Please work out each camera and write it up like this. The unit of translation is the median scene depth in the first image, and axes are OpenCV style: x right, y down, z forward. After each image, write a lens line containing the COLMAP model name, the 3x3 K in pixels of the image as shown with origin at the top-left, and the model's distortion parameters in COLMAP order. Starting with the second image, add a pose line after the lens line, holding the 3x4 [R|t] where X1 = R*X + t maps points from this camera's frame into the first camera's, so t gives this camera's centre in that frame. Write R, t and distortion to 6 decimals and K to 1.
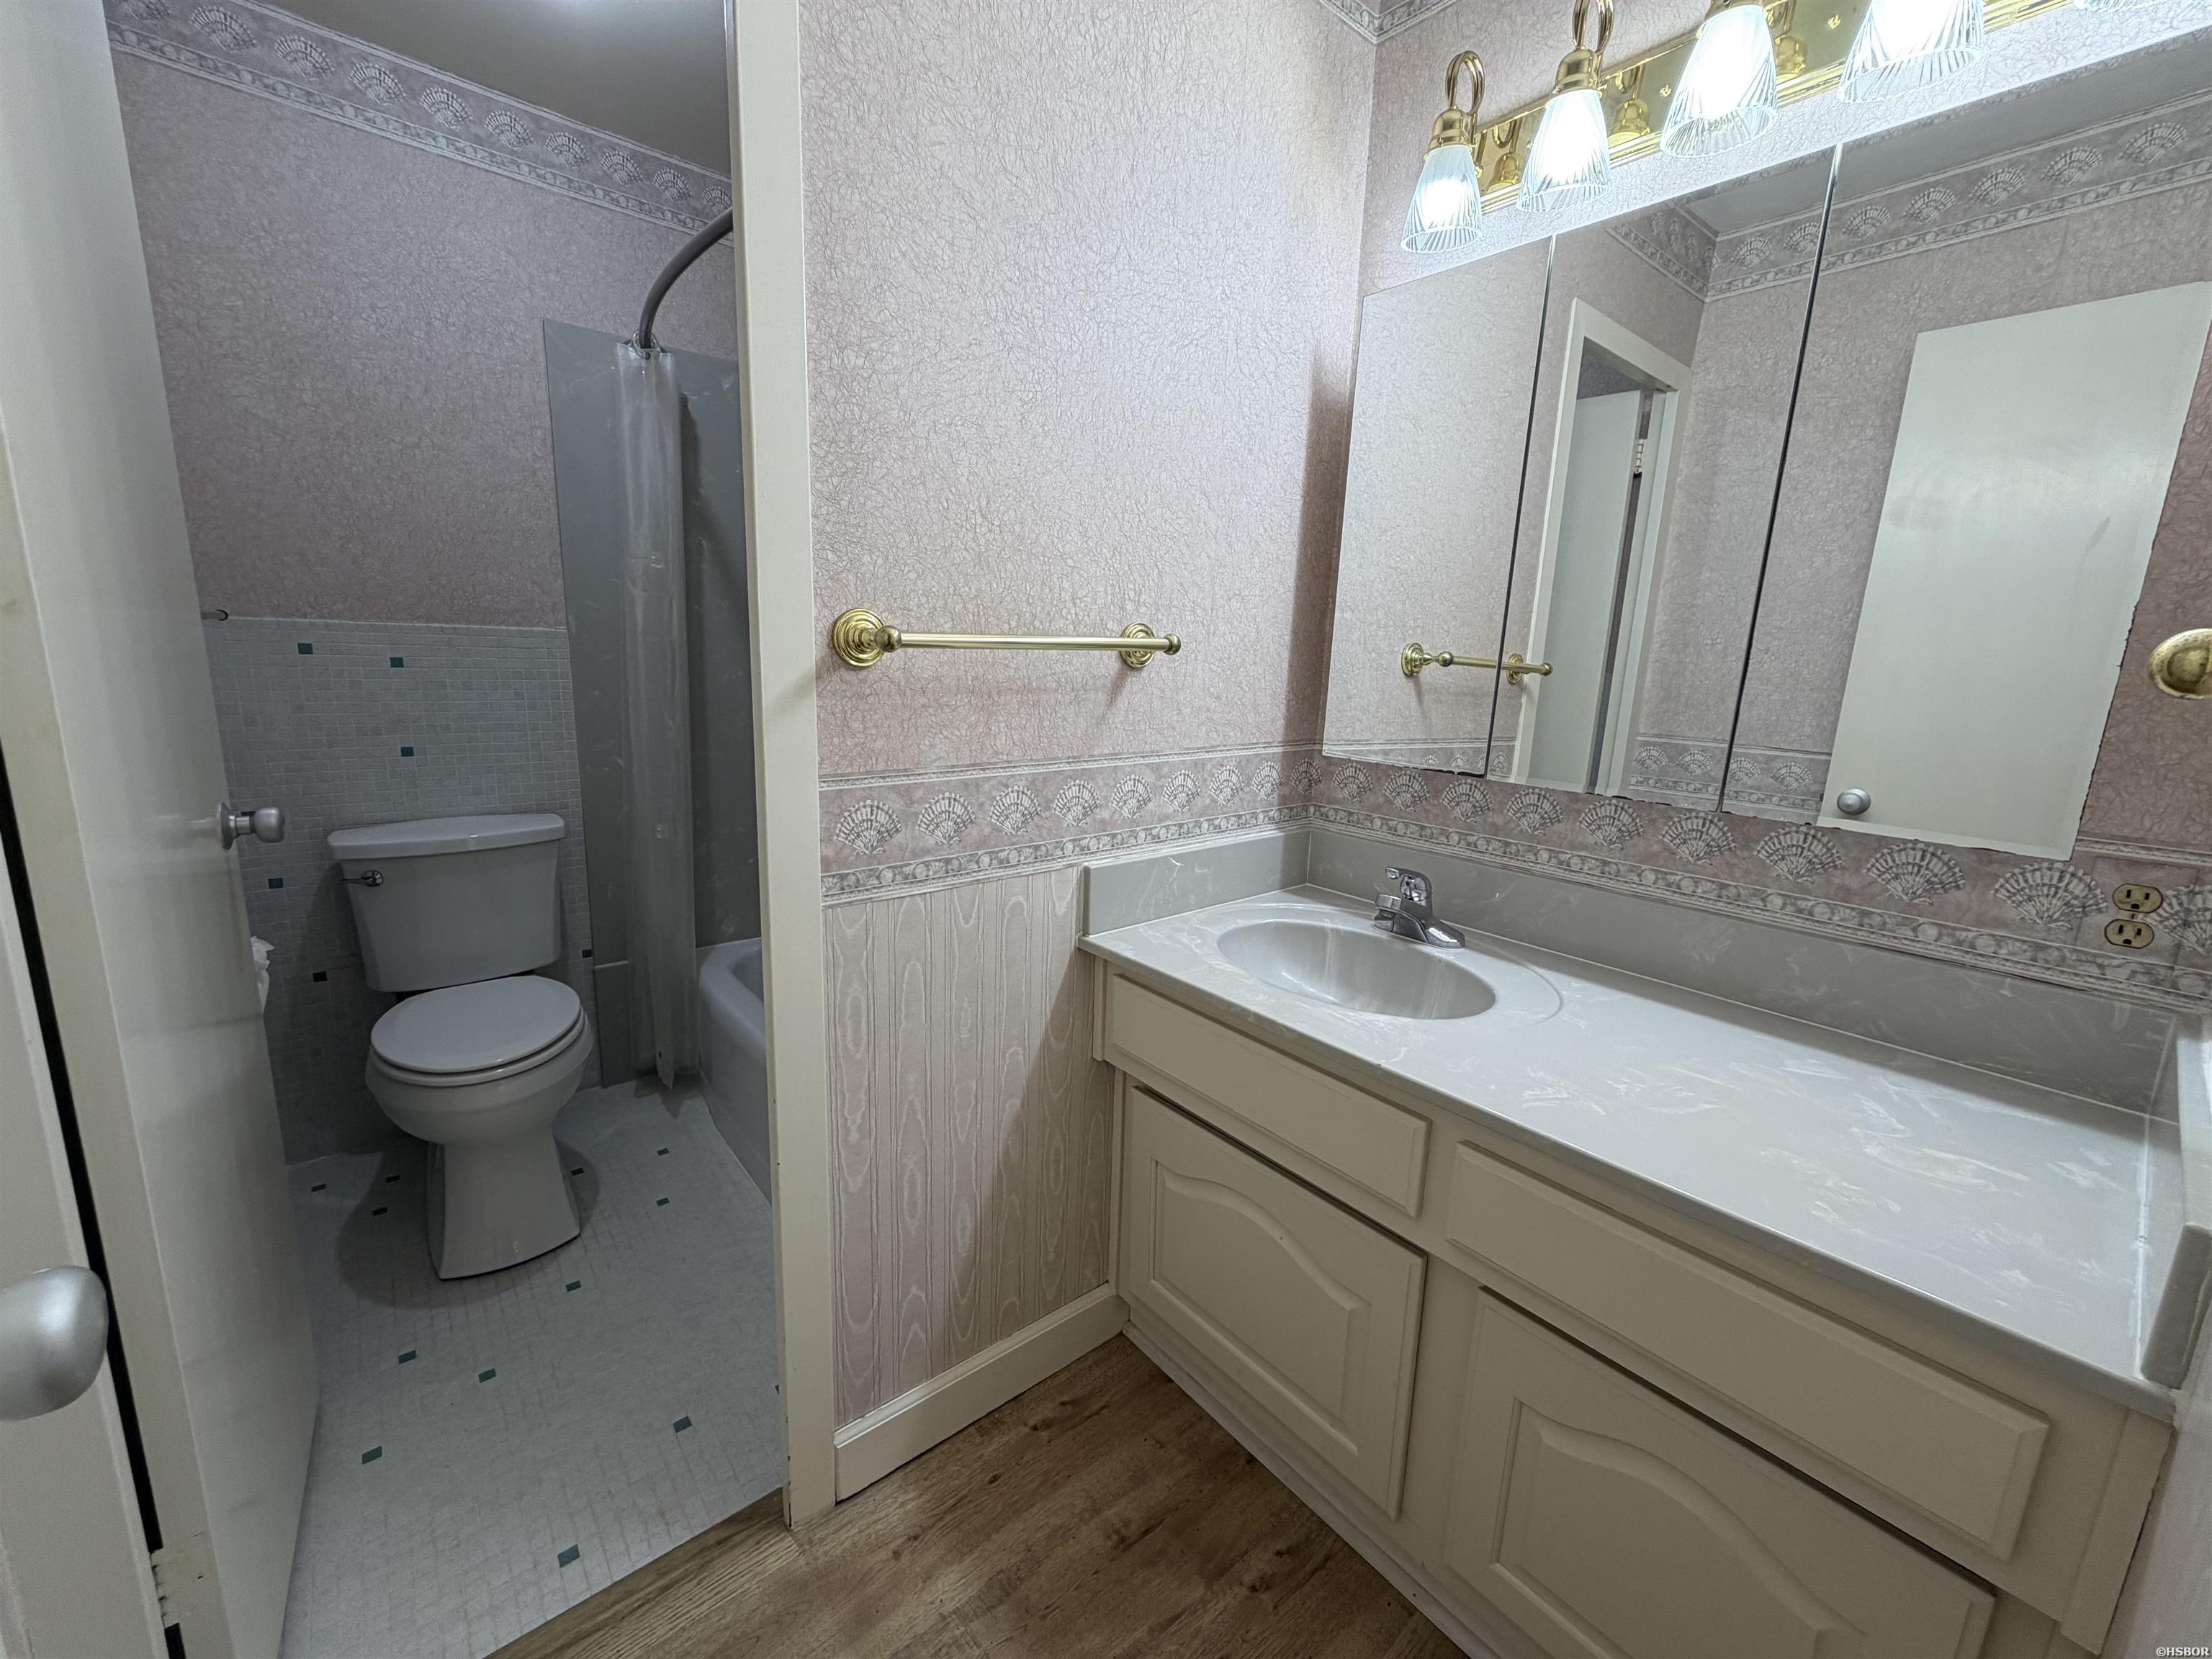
lens RADIAL K [[884.0, 0, 1103.3], [0, 884.0, 833.2], [0, 0, 1]] dist [0.001732, -0.000141]
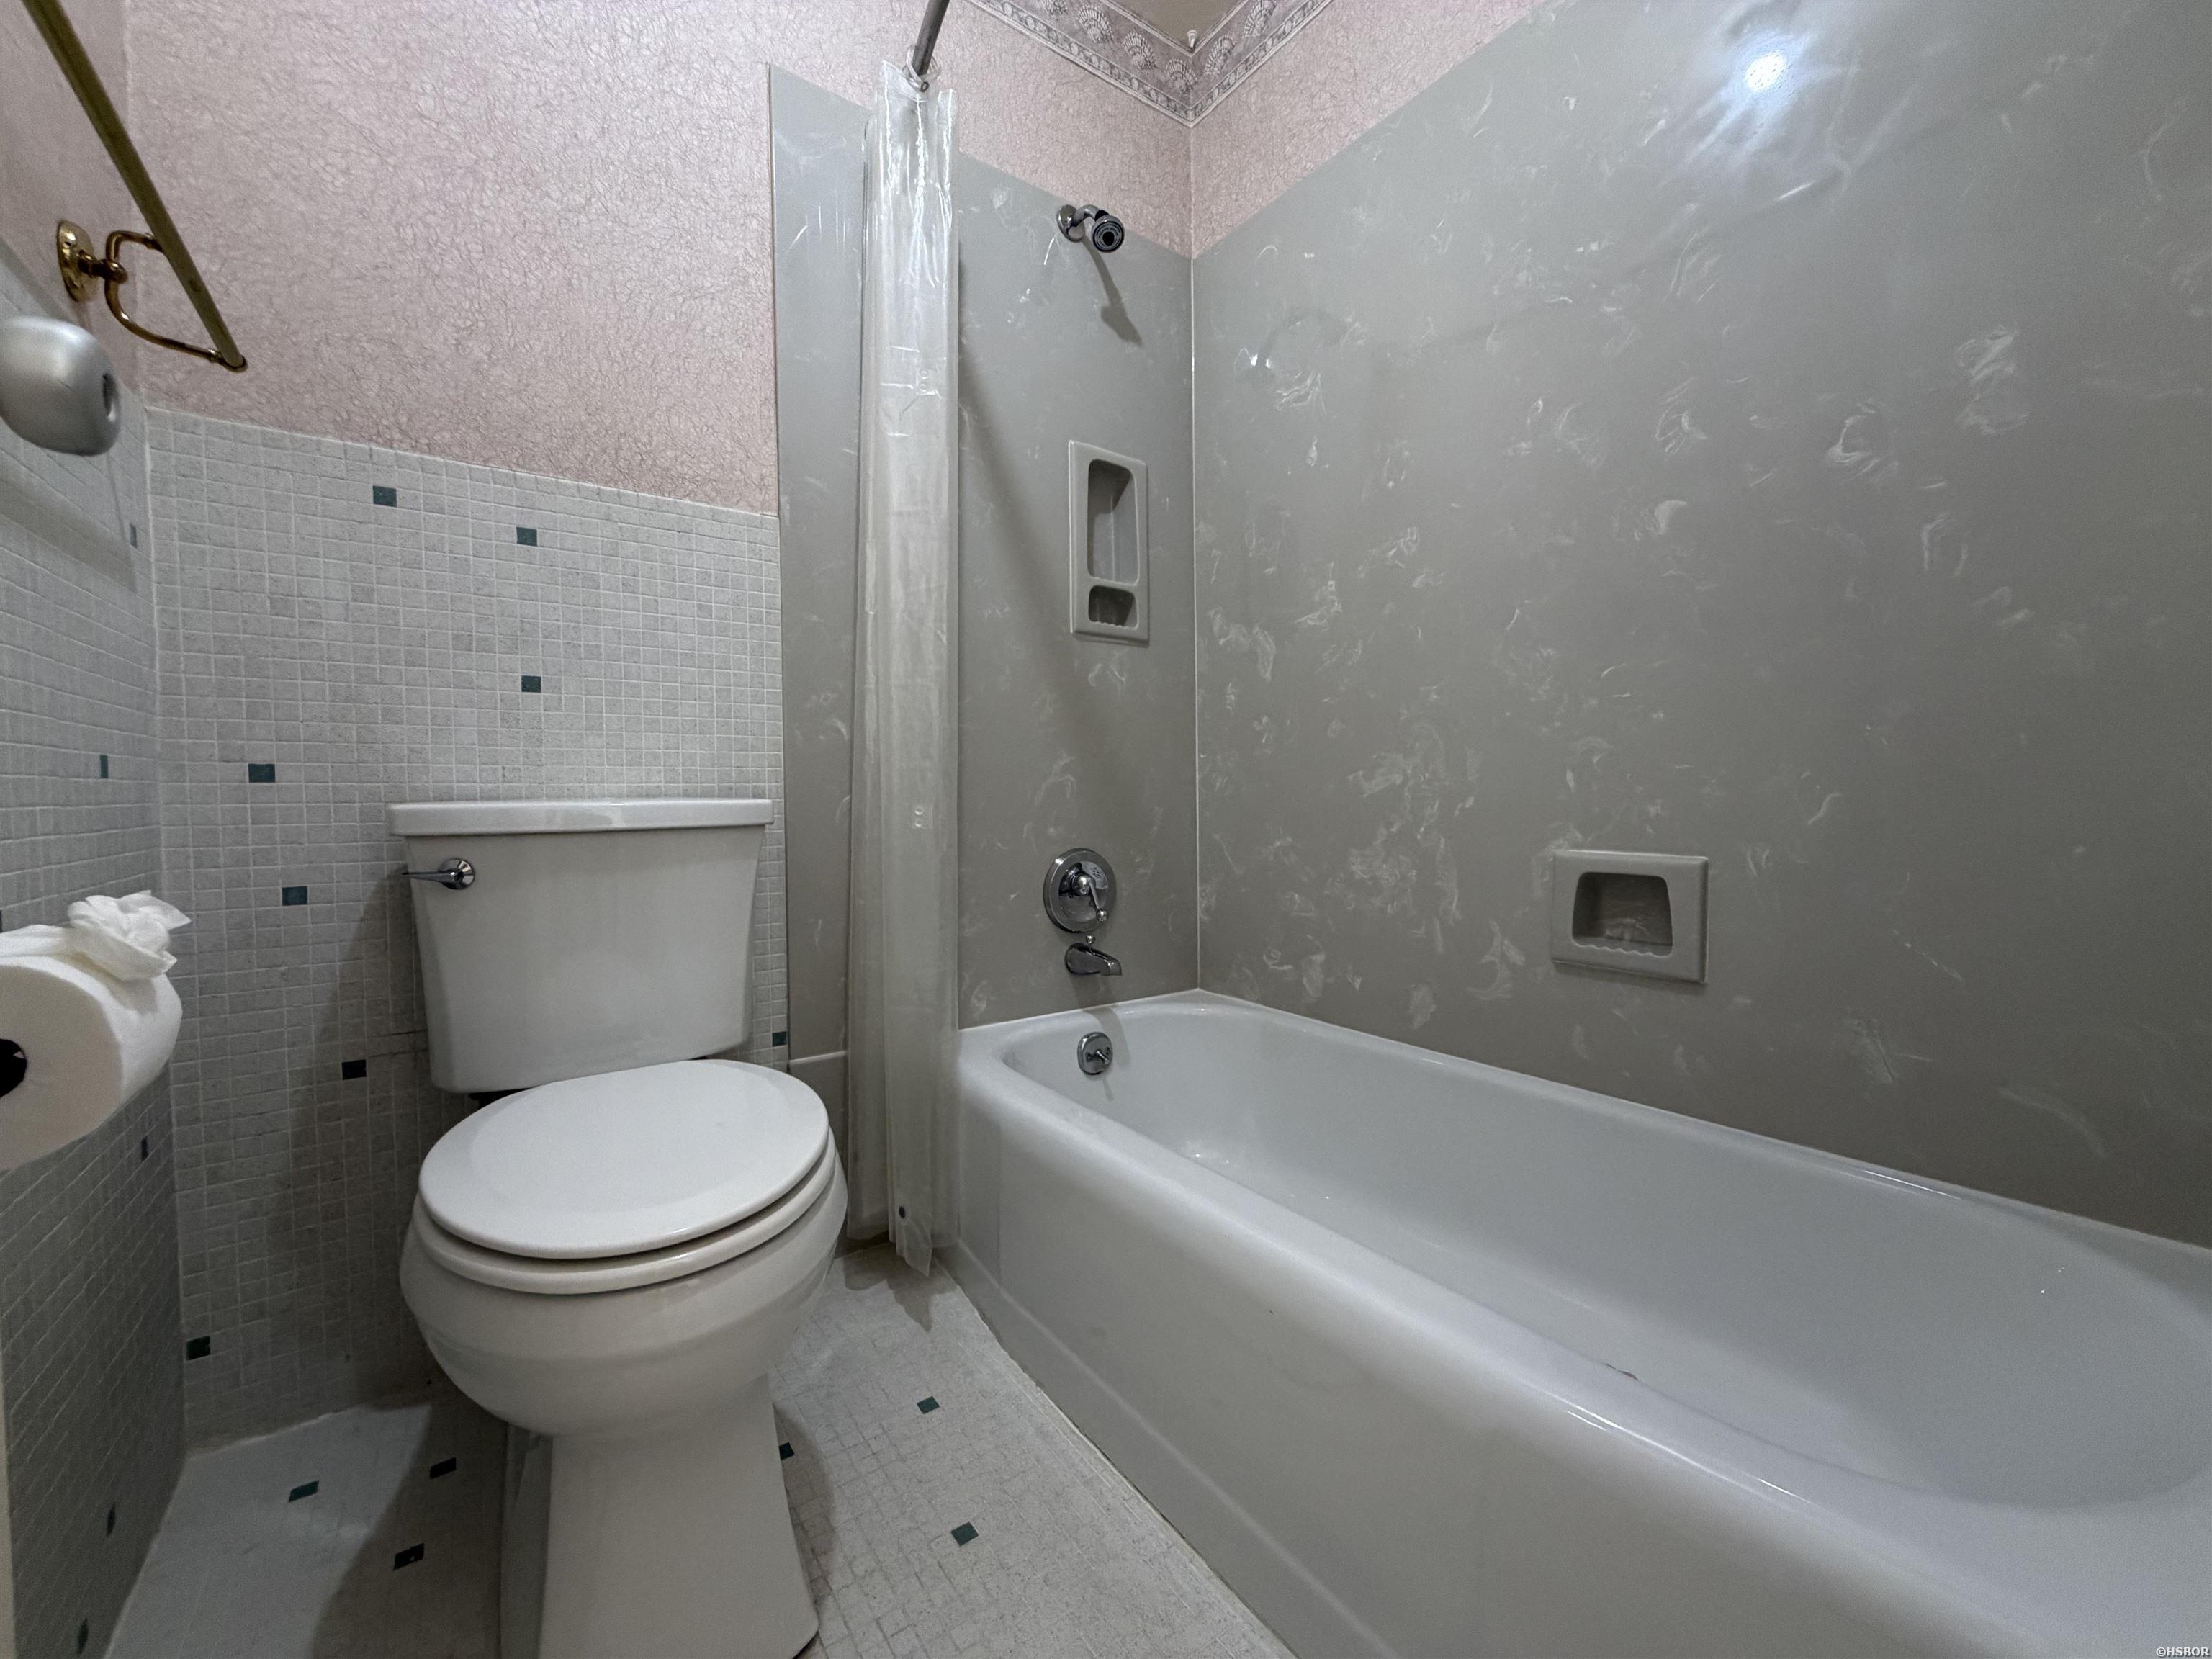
lens RADIAL K [[884.0, 0, 1101.6], [0, 884.0, 831.0], [0, 0, 1]] dist [0.001732, -0.000141]
pose [[0.996336, -0.040374, -0.075391, -0.369362], [0.027767, 0.986506, -0.161351, 0.118609], [0.080888, 0.158667, 0.984013, 0.468718]]
